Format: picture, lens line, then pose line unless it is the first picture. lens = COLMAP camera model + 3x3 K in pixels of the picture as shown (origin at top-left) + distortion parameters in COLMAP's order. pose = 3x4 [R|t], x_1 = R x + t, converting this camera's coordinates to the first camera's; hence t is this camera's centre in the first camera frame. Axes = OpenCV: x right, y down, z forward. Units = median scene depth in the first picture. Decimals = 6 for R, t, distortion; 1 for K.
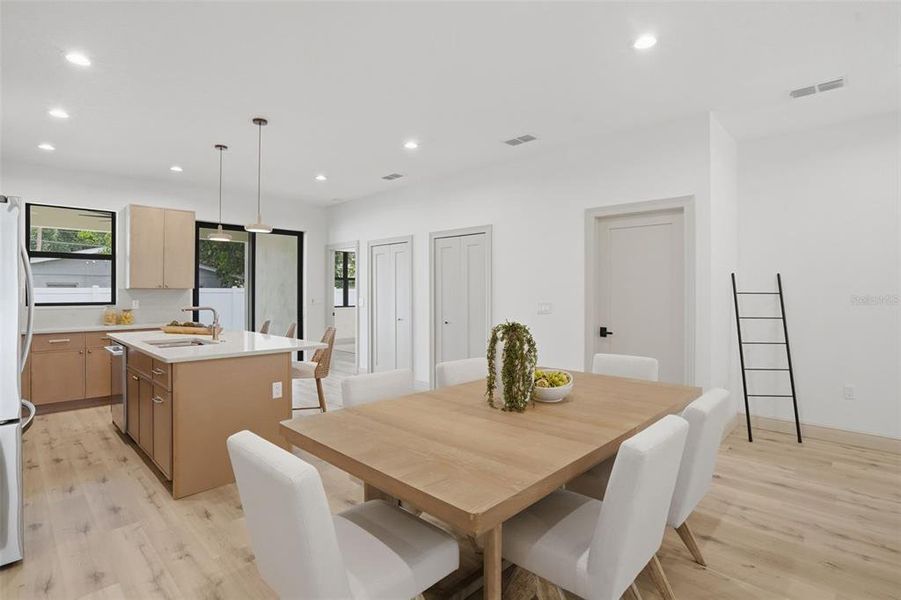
lens RADIAL K [[437.8, 0, 454.8], [0, 437.8, 295.8], [0, 0, 1]] dist [-0.063977, 0.023898]
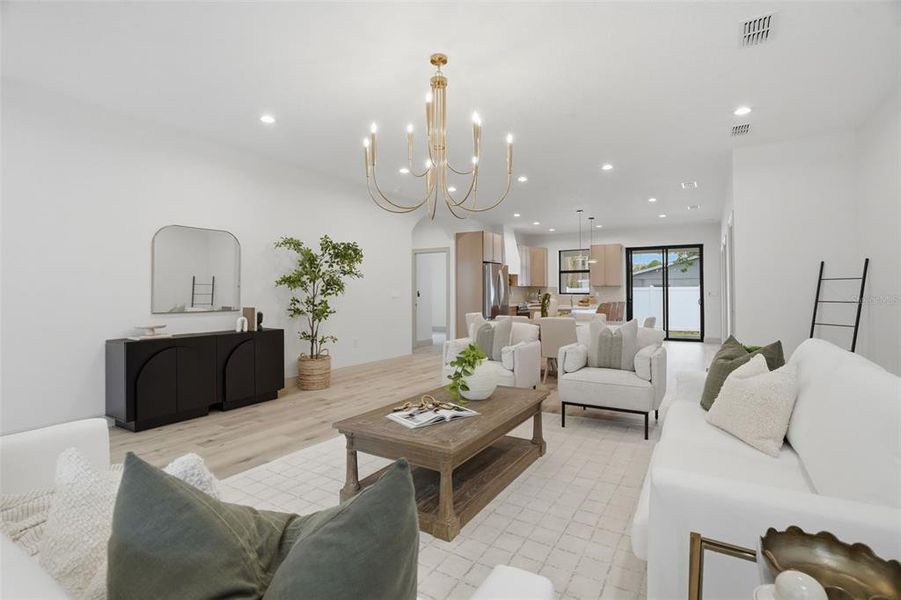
lens RADIAL K [[437.8, 0, 454.8], [0, 437.8, 295.8], [0, 0, 1]] dist [-0.063977, 0.023898]
pose [[0.230323, 0.002970, -0.973110, 1.083453], [-0.005569, 0.999983, 0.001734, 0.028353], [0.973098, 0.005020, 0.230336, -0.120506]]
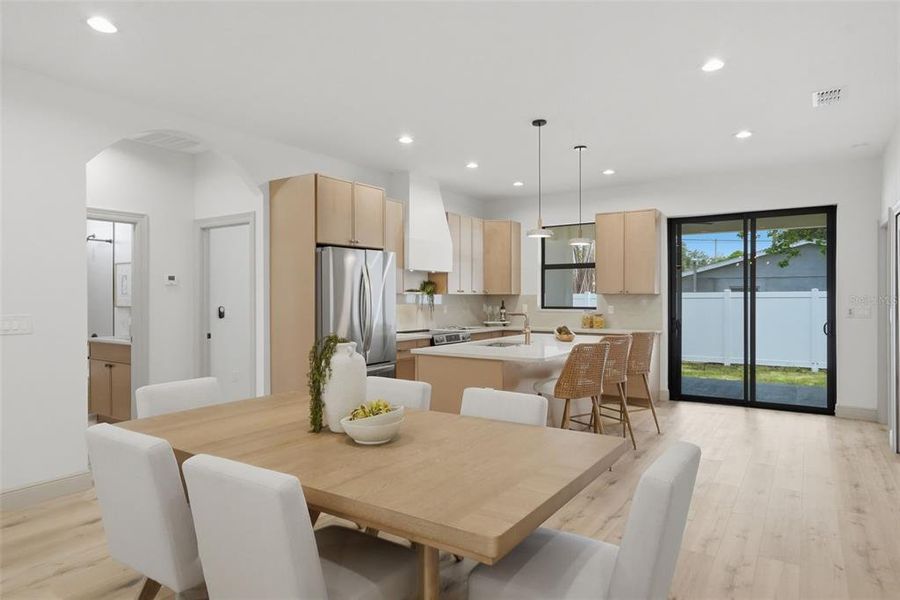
lens RADIAL K [[549.2, 0, 450.0], [0, 549.2, 300.0], [0, 0, 1]] dist [-0.002116, 0.000625]
pose [[0.183566, 0.006882, -0.982983, 0.476217], [-0.007693, 0.999955, 0.005564, -0.007823], [0.982977, 0.006541, 0.183610, 0.379476]]
